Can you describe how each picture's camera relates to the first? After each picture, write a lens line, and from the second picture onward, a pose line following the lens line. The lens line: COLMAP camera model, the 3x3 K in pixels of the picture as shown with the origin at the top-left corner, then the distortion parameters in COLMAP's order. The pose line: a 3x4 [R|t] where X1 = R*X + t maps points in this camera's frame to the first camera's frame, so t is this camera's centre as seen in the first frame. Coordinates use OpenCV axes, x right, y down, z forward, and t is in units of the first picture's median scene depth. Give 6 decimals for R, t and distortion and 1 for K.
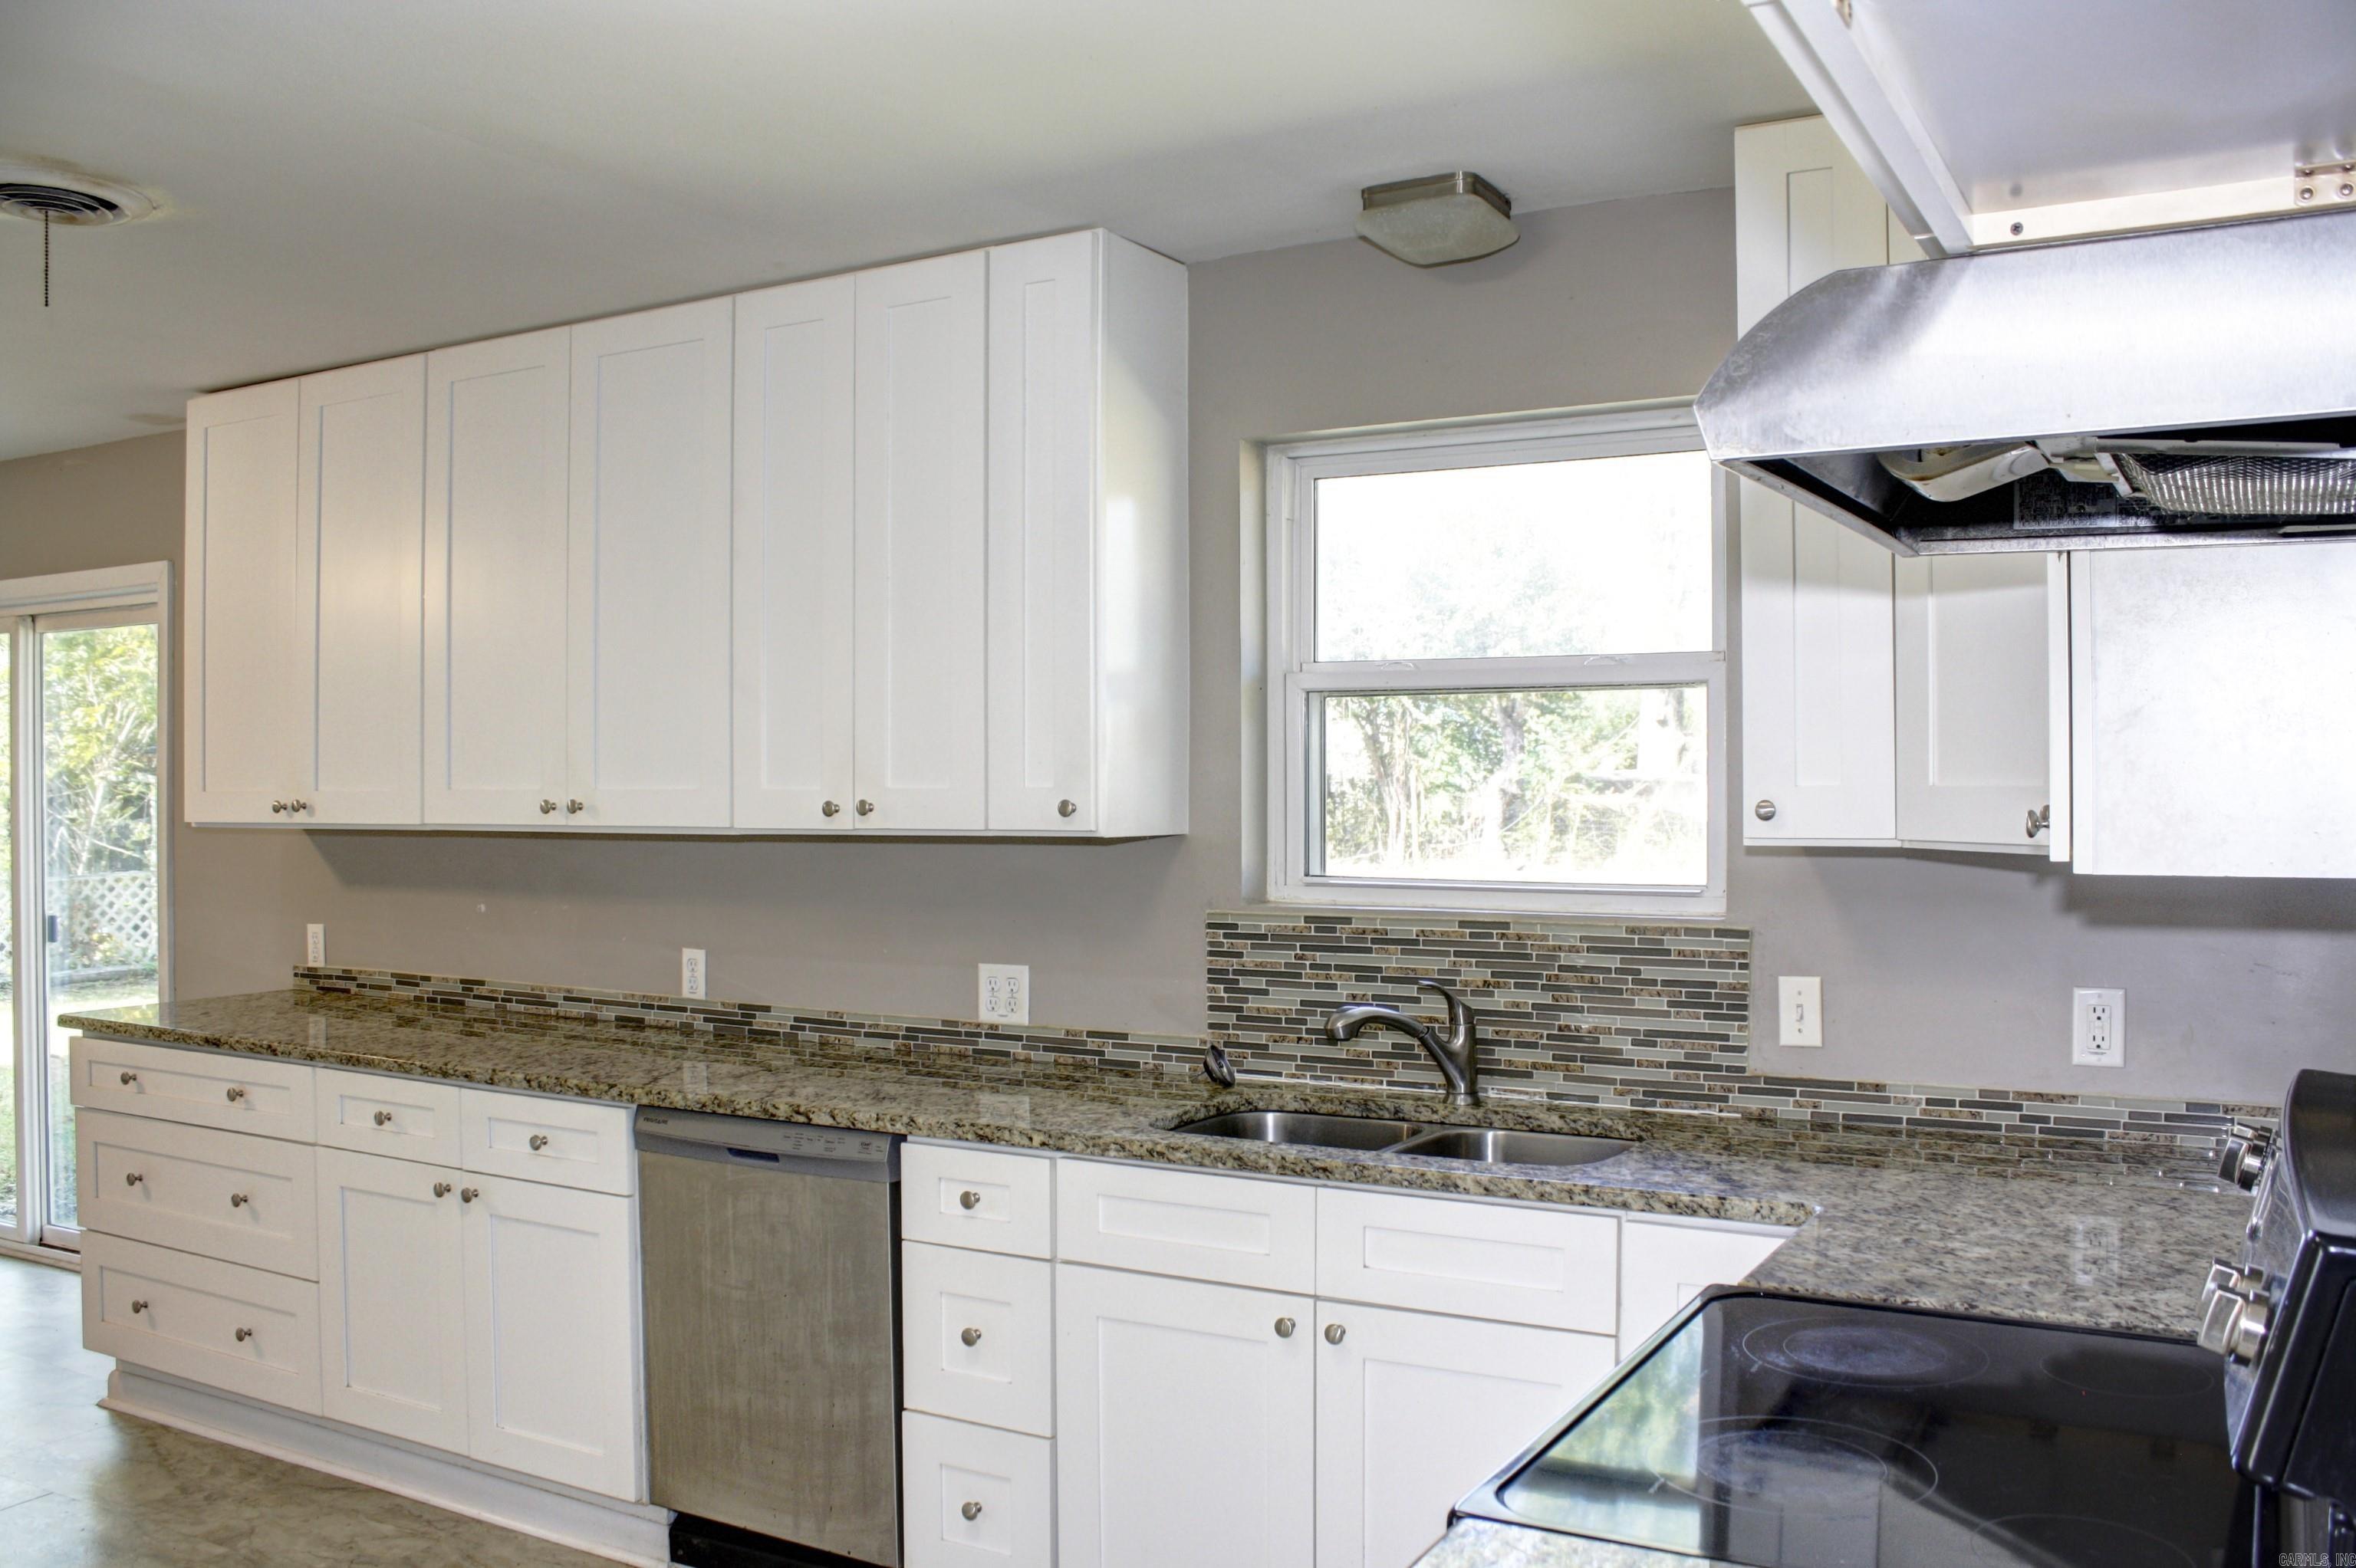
lens RADIAL K [[1991.6, 0, 1194.4], [0, 1991.6, 807.7], [0, 0, 1]] dist [-0.164208, 0.148637]
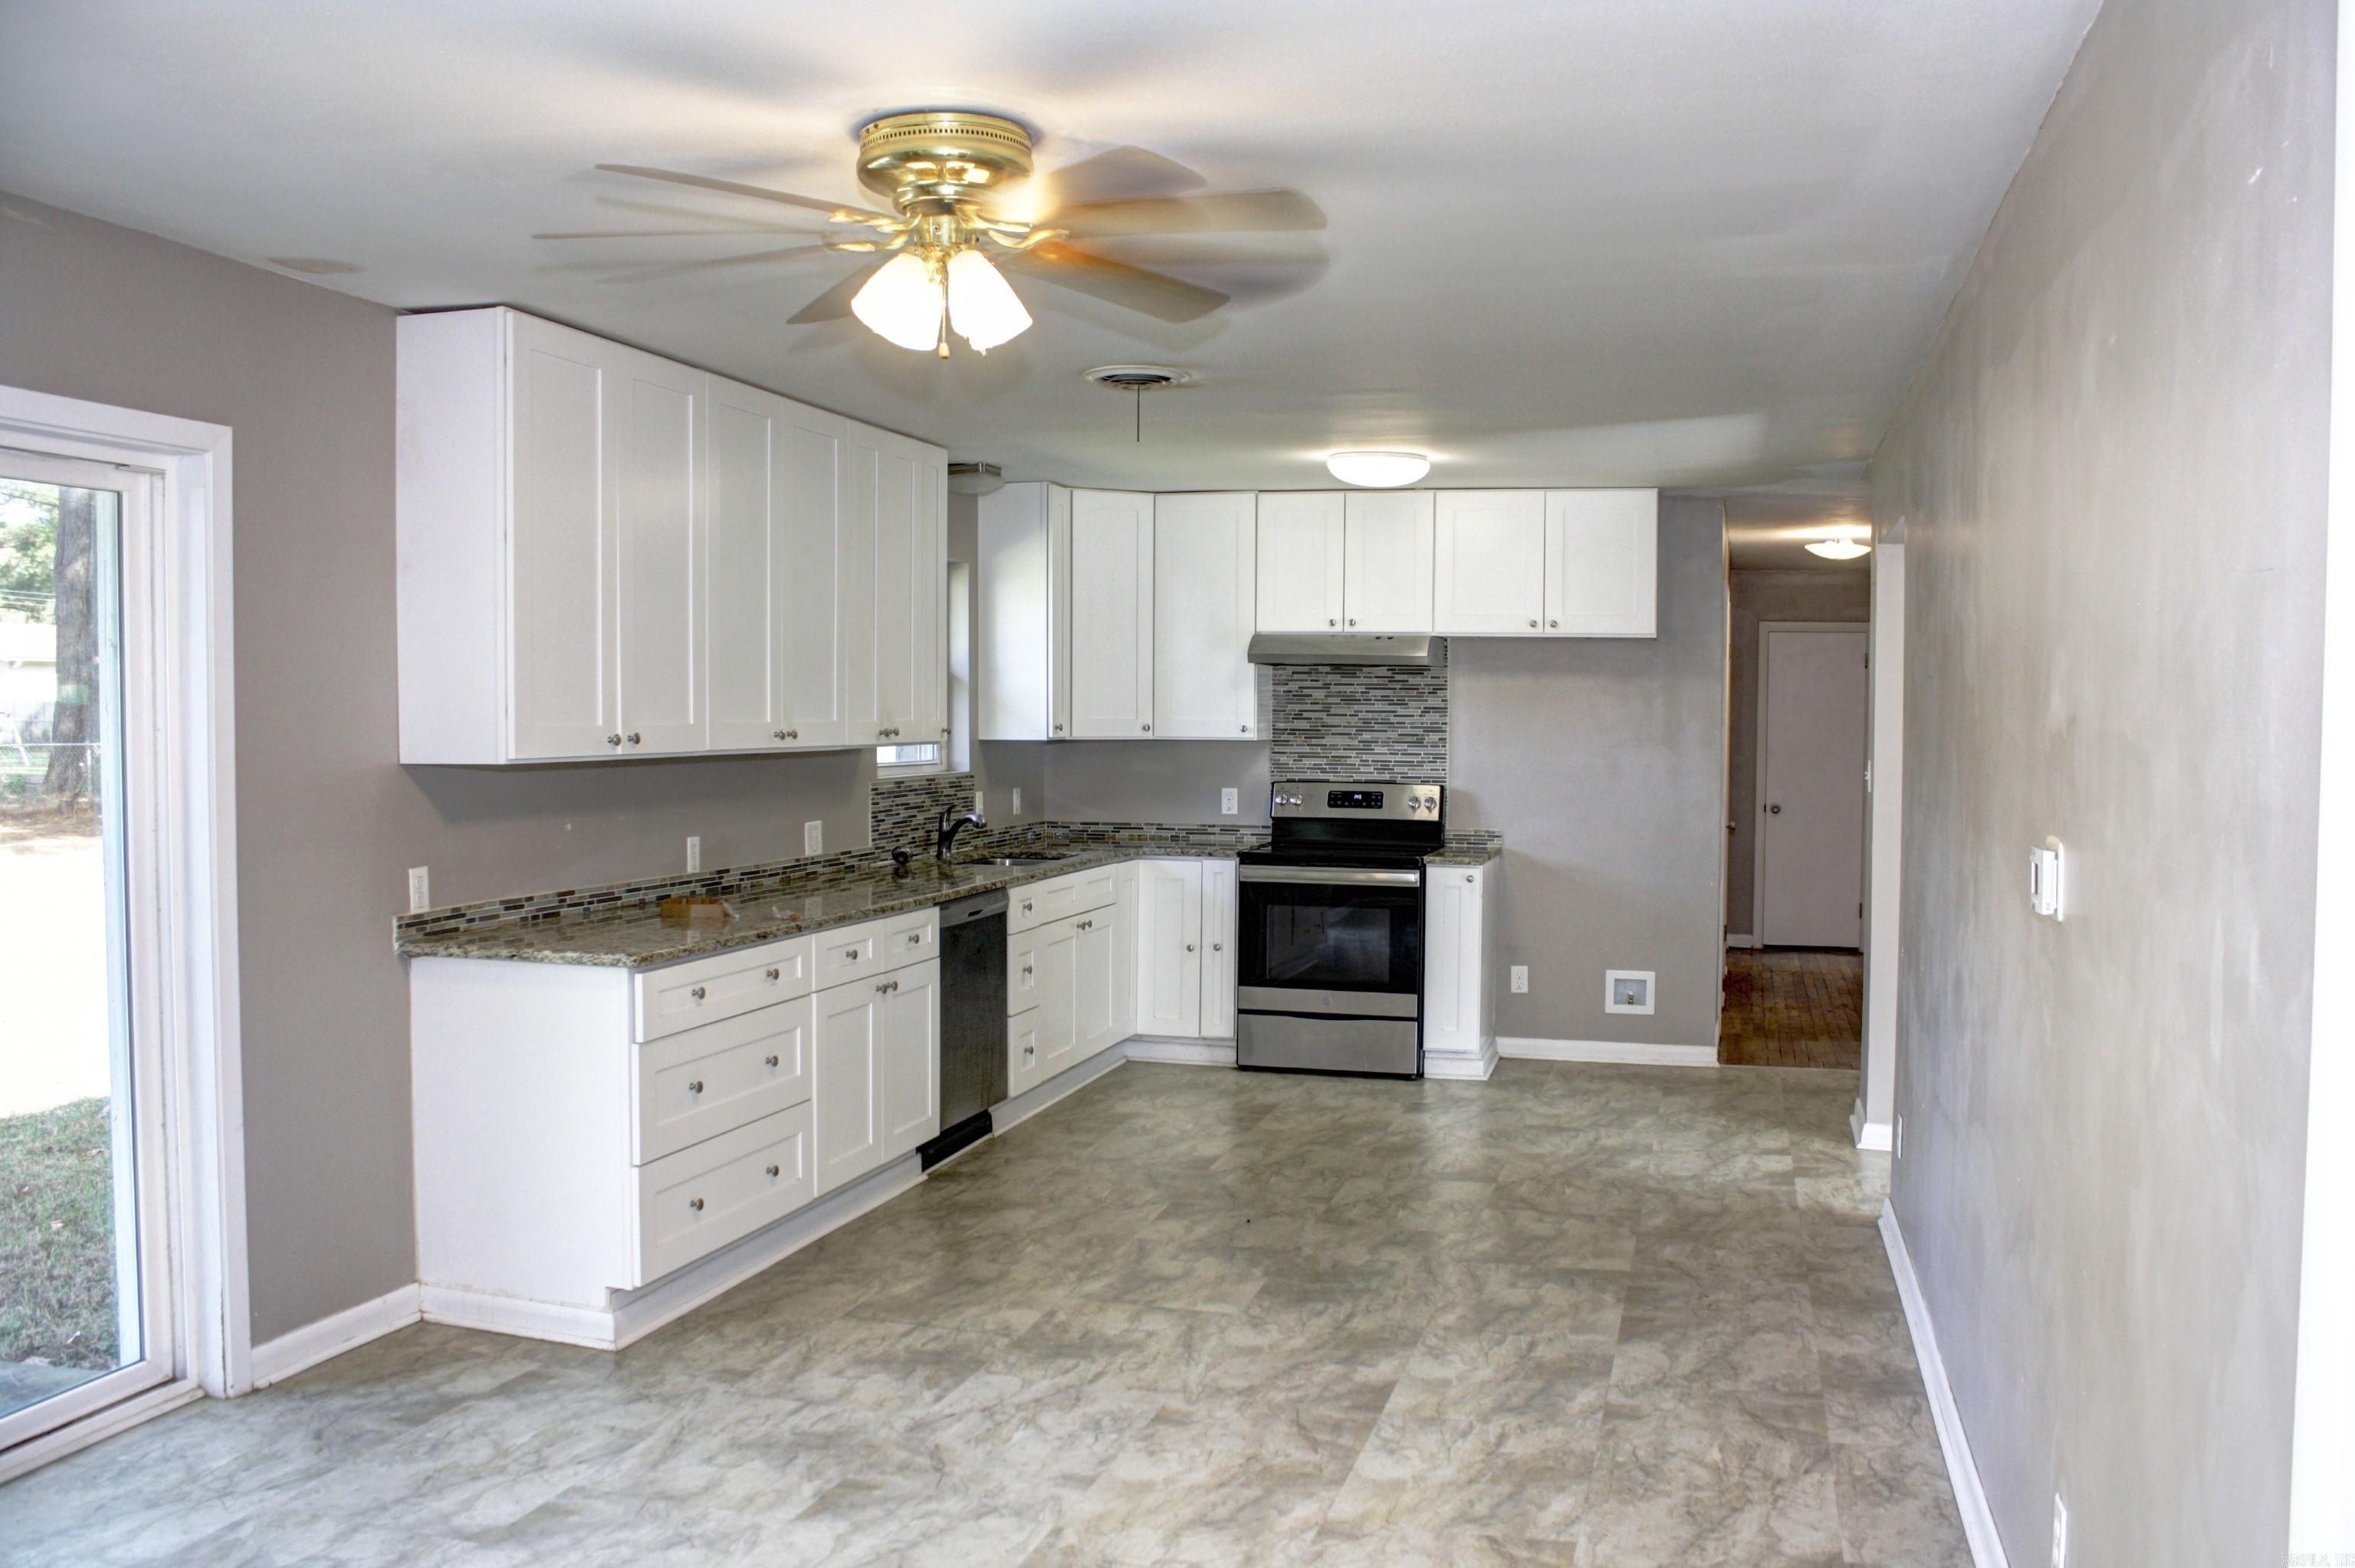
lens RADIAL K [[1990.7, 0, 1193.9], [0, 1990.7, 807.6], [0, 0, 1]] dist [-0.164208, 0.148637]
pose [[-0.250950, -0.044857, 0.966960, -1.687730], [0.007781, 0.998800, 0.048353, -0.013734], [-0.967969, 0.019658, -0.250300, 1.005184]]
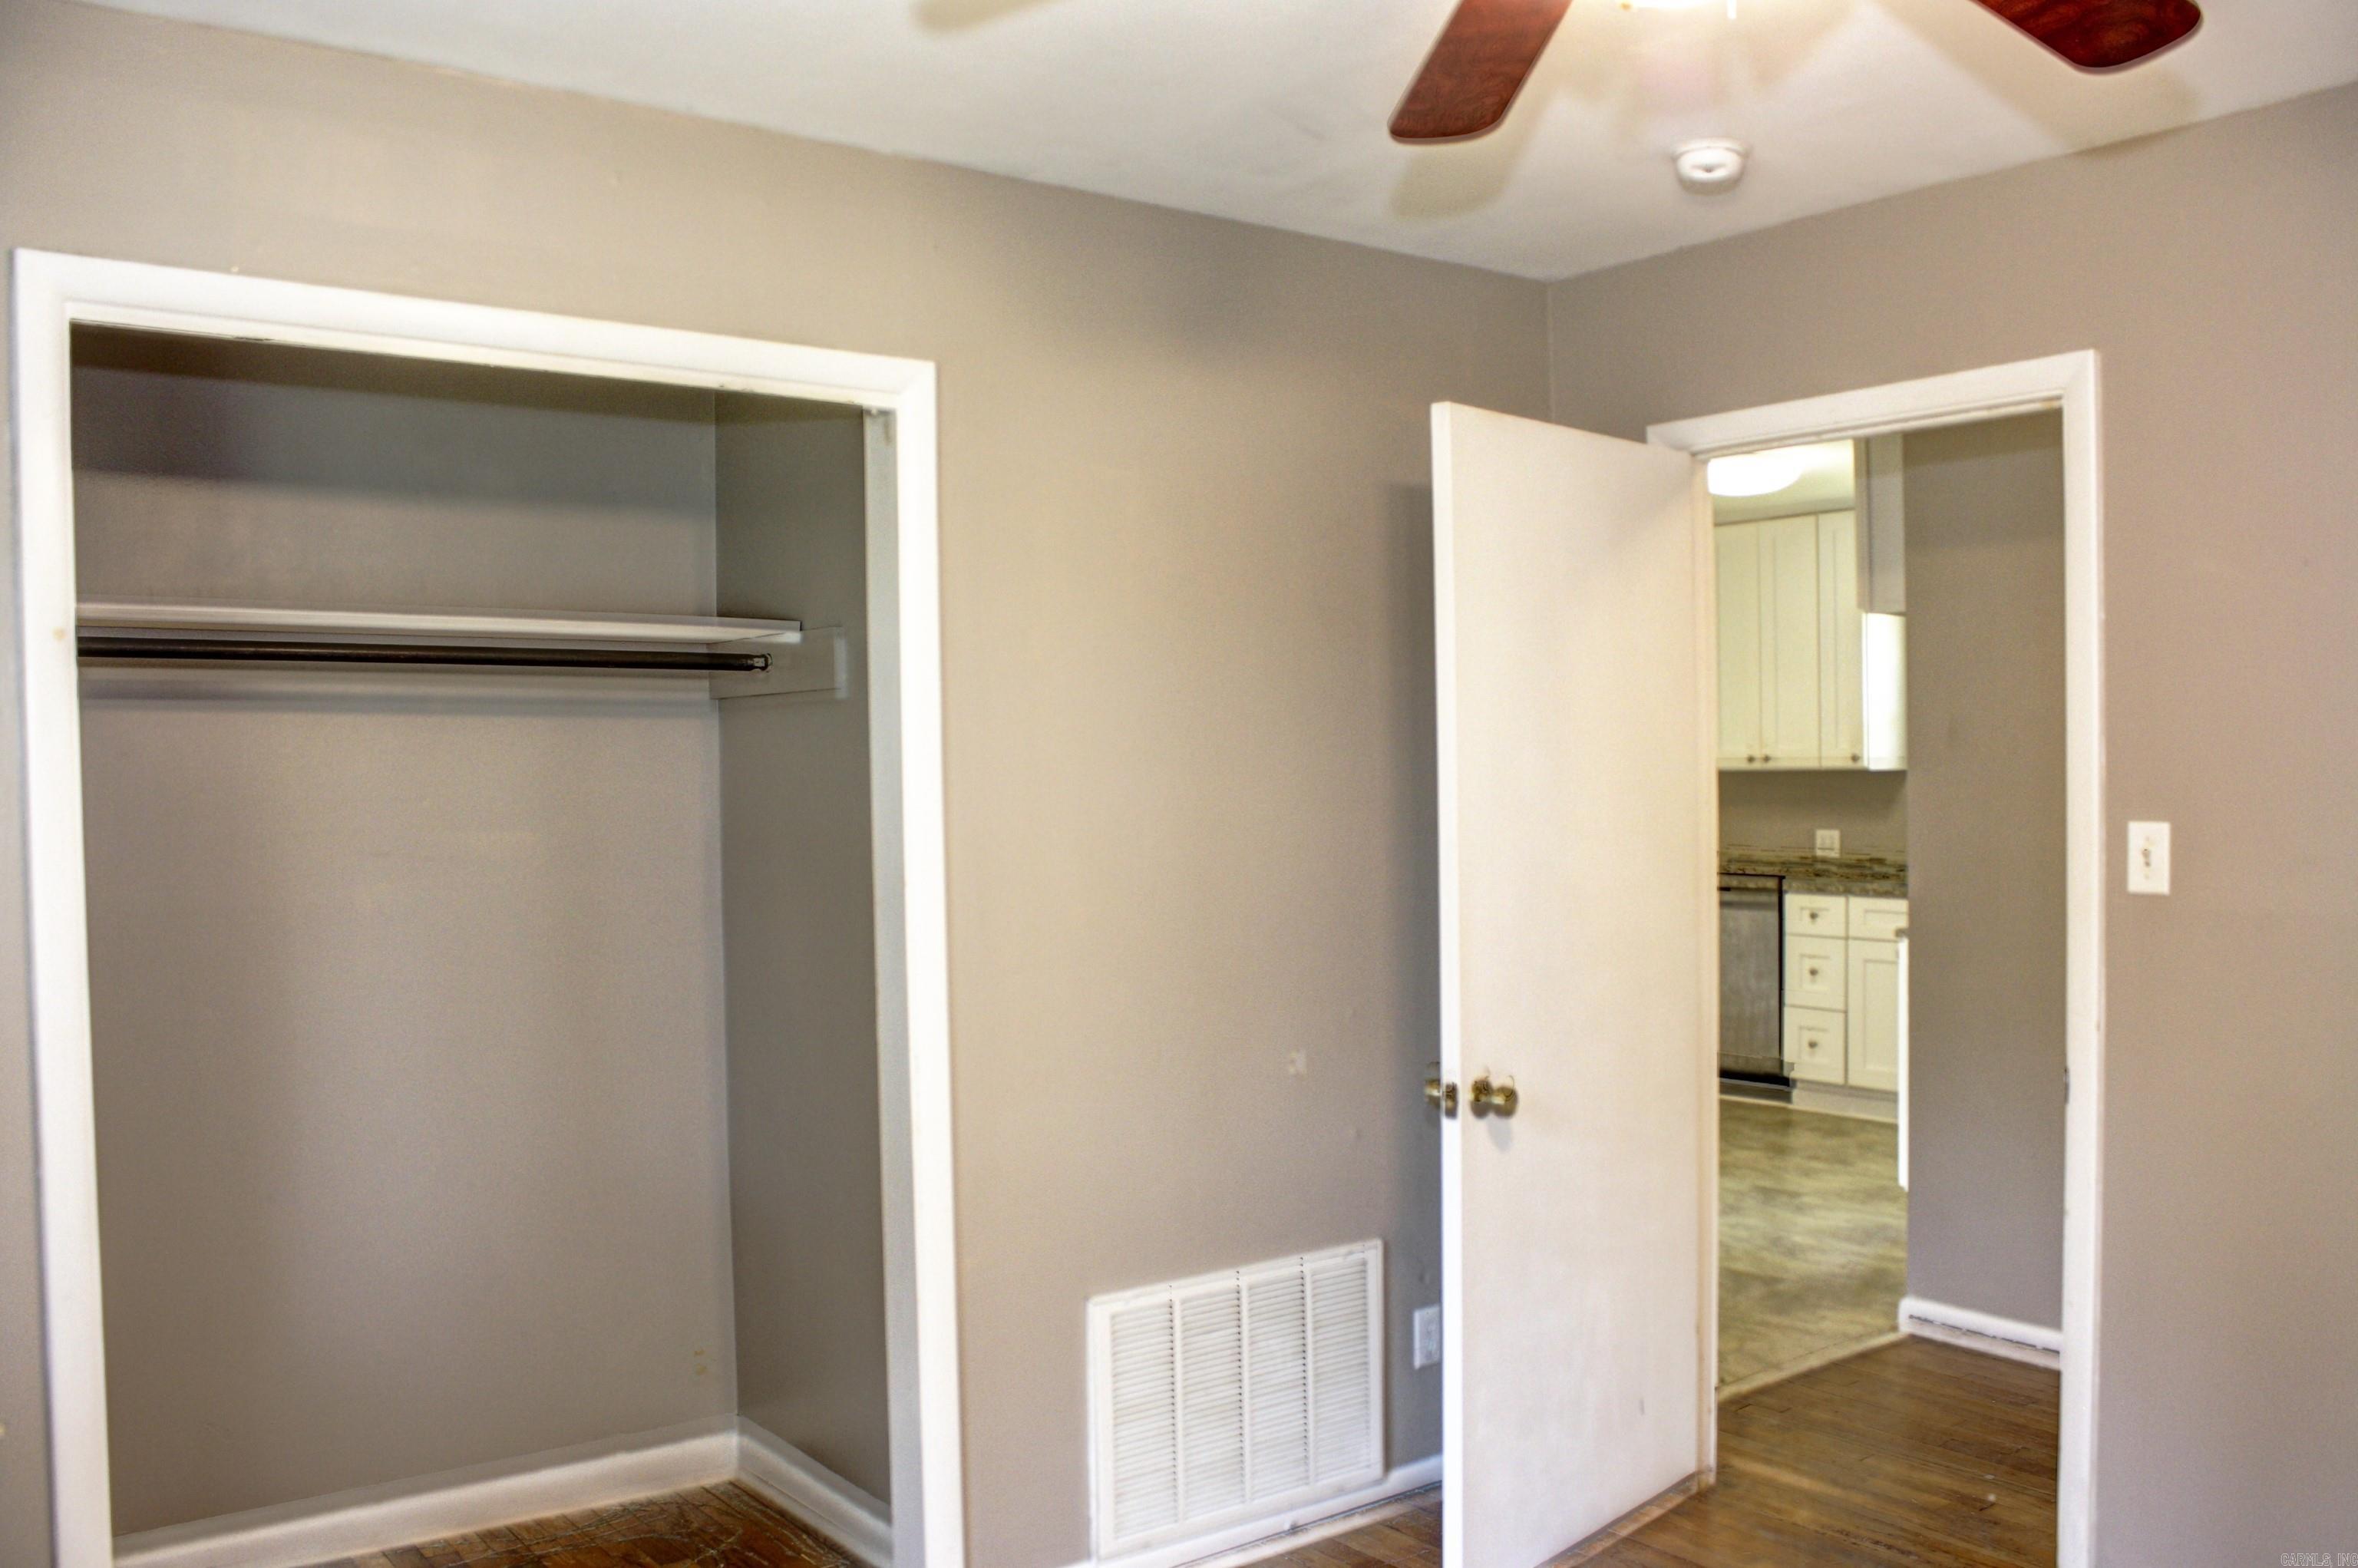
lens RADIAL K [[1993.4, 0, 1195.4], [0, 1993.4, 807.7], [0, 0, 1]] dist [-0.164208, 0.148637]
pose [[0.917934, -0.001342, -0.396730, 0.112025], [0.007295, 0.999882, 0.013494, 0.017790], [0.396666, -0.015281, 0.917836, -1.153539]]
